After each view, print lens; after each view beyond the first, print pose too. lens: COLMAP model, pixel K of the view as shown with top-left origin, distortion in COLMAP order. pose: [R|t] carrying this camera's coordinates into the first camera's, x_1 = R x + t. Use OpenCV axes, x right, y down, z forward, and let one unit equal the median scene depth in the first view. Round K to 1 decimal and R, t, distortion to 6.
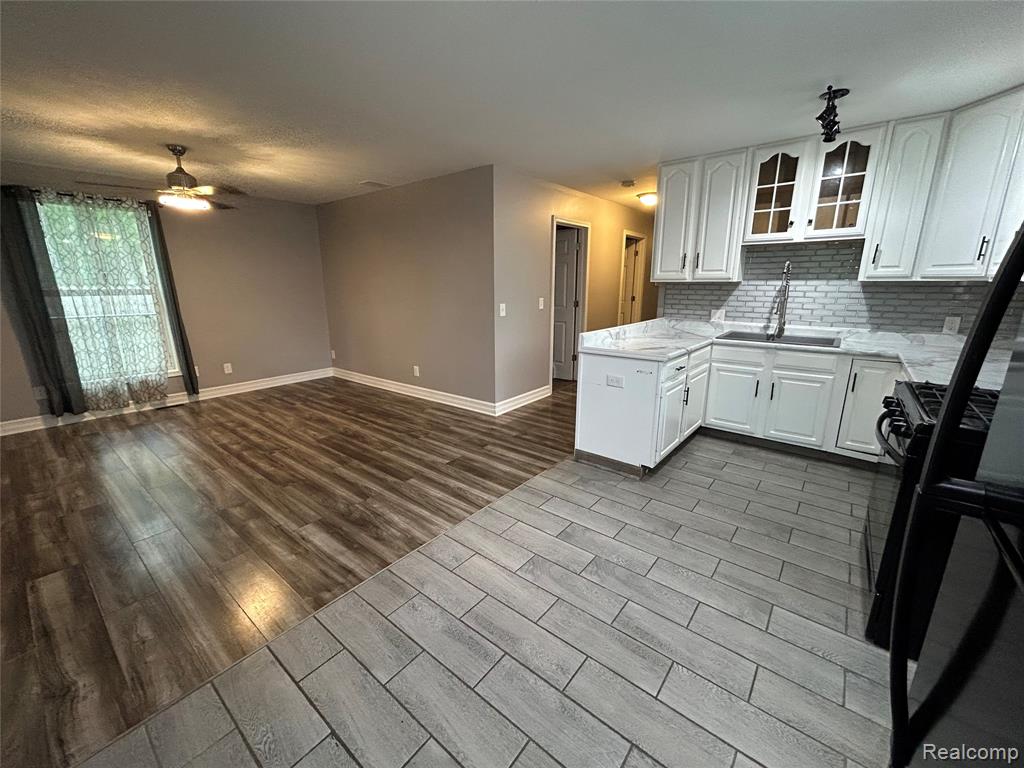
lens RADIAL K [[413.8, 0, 511.1], [0, 413.8, 383.1], [0, 0, 1]] dist [-0.000430, 0.000537]
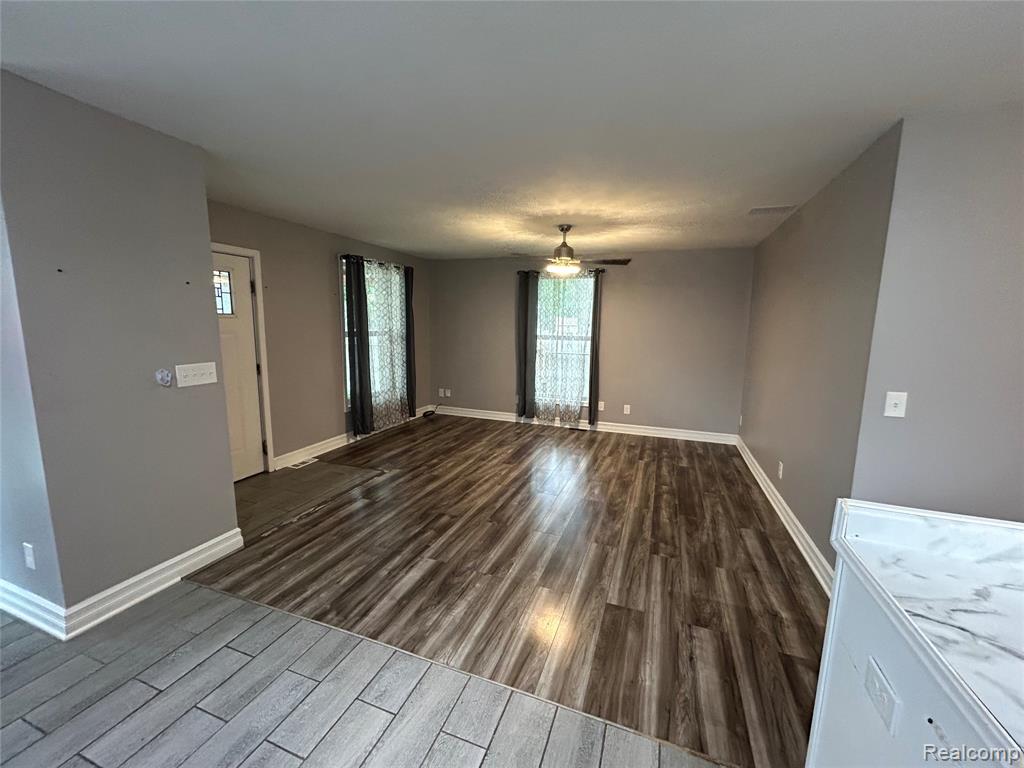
lens RADIAL K [[413.8, 0, 508.1], [0, 413.8, 383.0], [0, 0, 1]] dist [-0.000430, 0.000537]
pose [[0.310991, 0.141354, -0.939842, 0.354392], [-0.242925, 0.967852, 0.065184, -0.150024], [0.918843, 0.208040, 0.335332, 0.508490]]
